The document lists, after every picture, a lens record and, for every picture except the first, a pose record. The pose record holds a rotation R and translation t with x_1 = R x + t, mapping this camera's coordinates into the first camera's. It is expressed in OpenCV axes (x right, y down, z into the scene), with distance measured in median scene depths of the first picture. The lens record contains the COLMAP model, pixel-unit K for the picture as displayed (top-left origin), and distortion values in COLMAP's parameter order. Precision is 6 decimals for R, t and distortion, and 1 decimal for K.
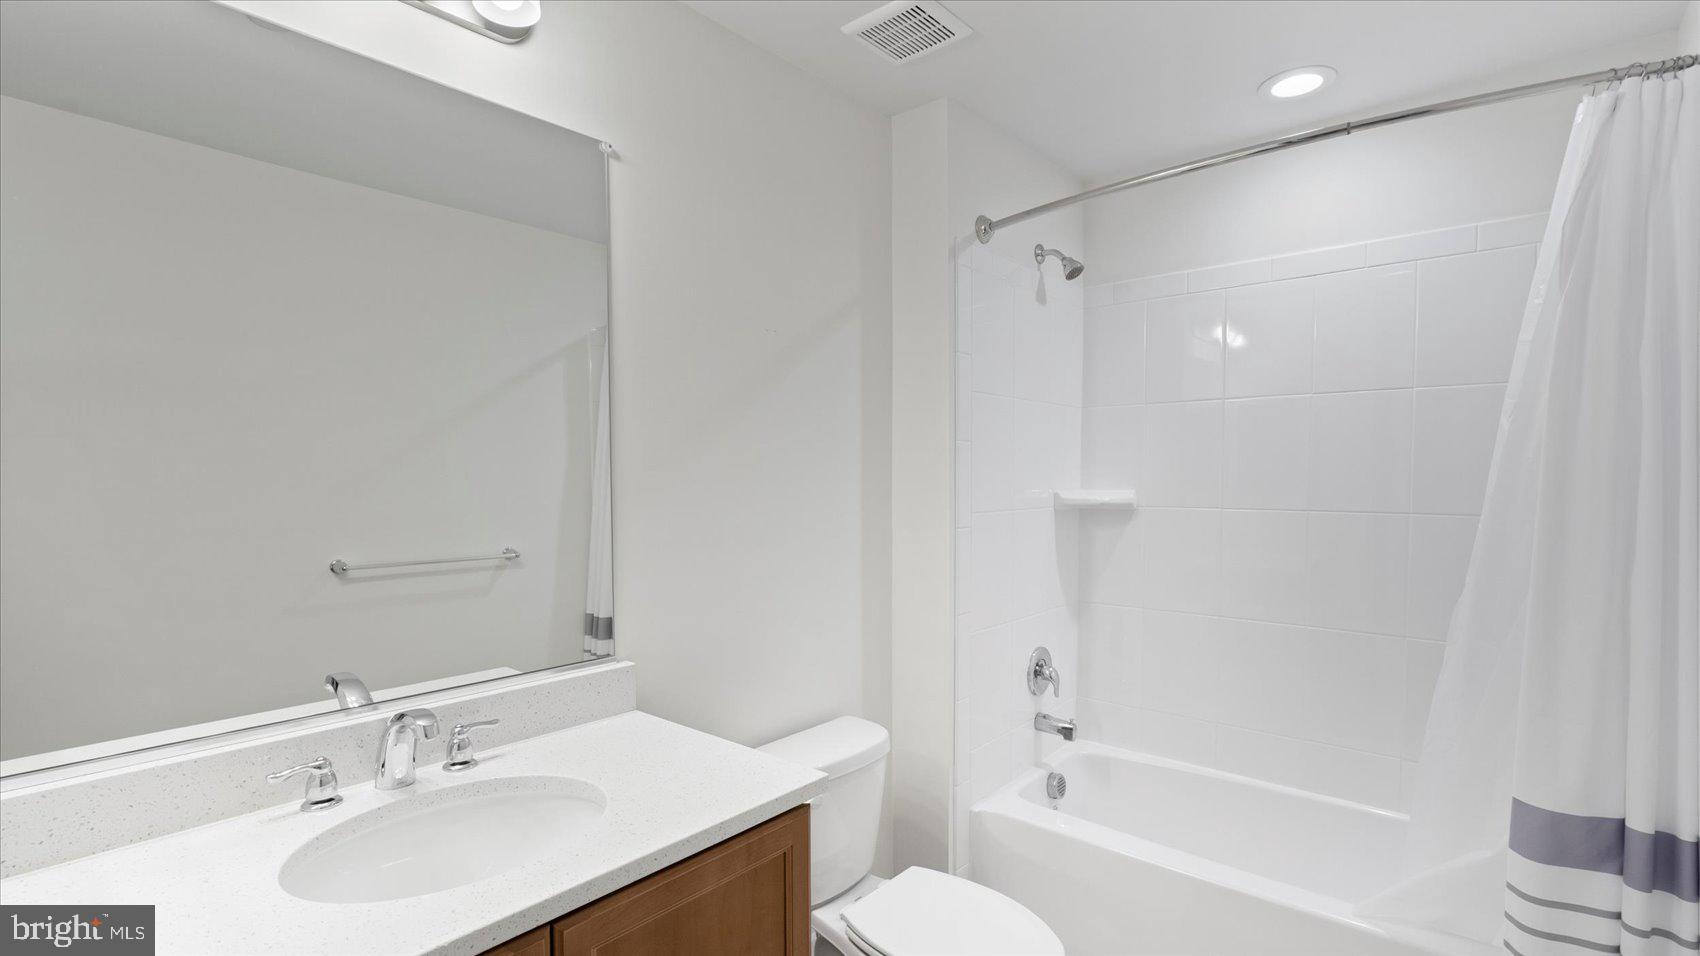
lens RADIAL K [[765.7, 0, 847.5], [0, 765.7, 488.0], [0, 0, 1]] dist [-0.000650, 0.000406]
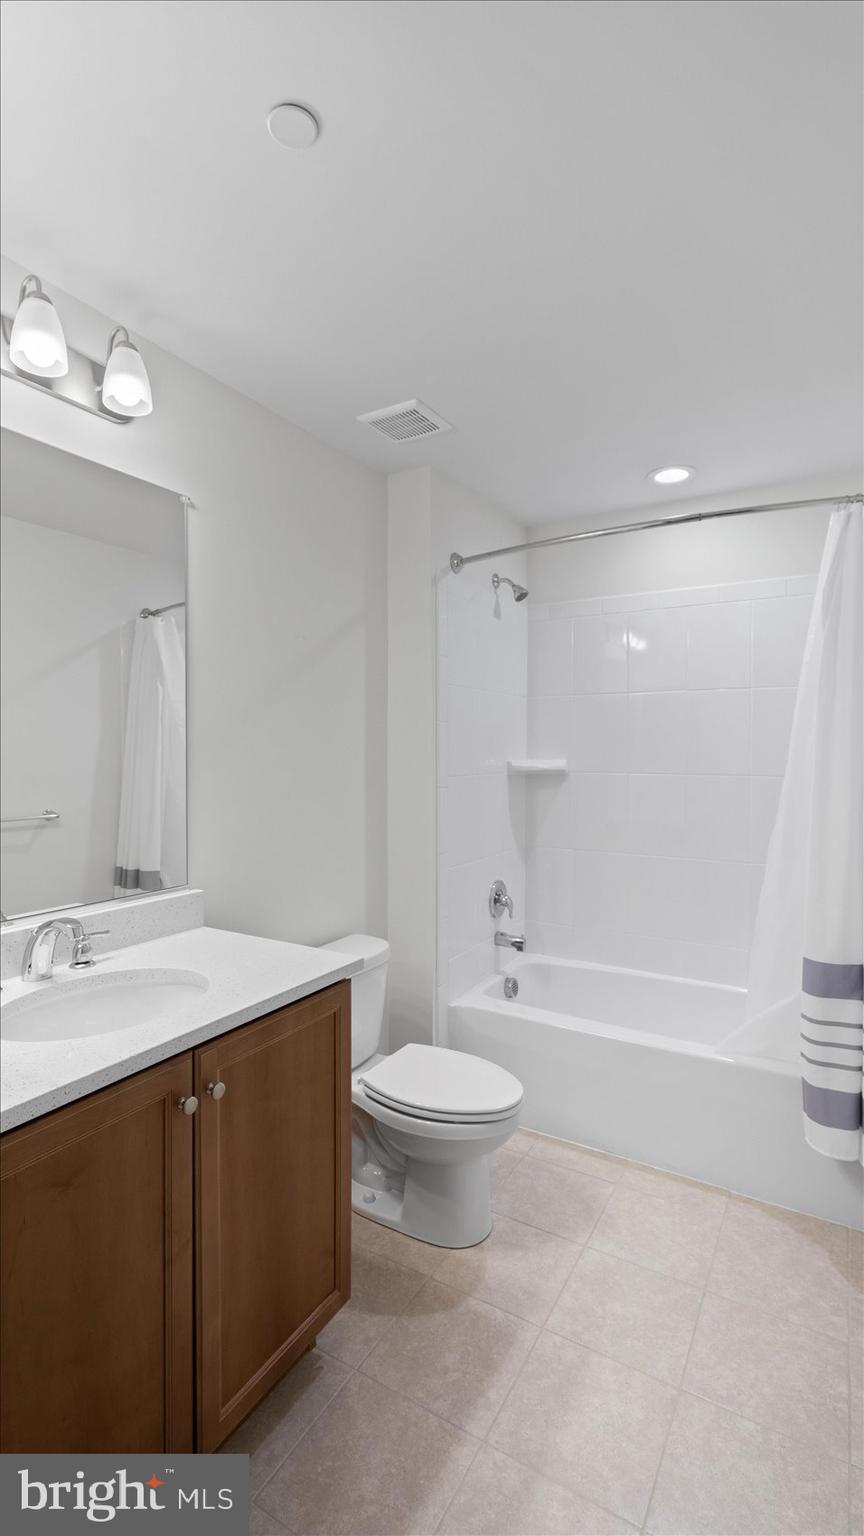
lens RADIAL K [[704.3, 0, 425.7], [0, 704.3, 724.0], [0, 0, 1]] dist [-0.002116, 0.000258]
pose [[0.986408, 0.009036, 0.164067, -0.080367], [-0.000113, 0.998524, -0.054313, 0.008626], [-0.164316, 0.053556, 0.984953, -0.201013]]
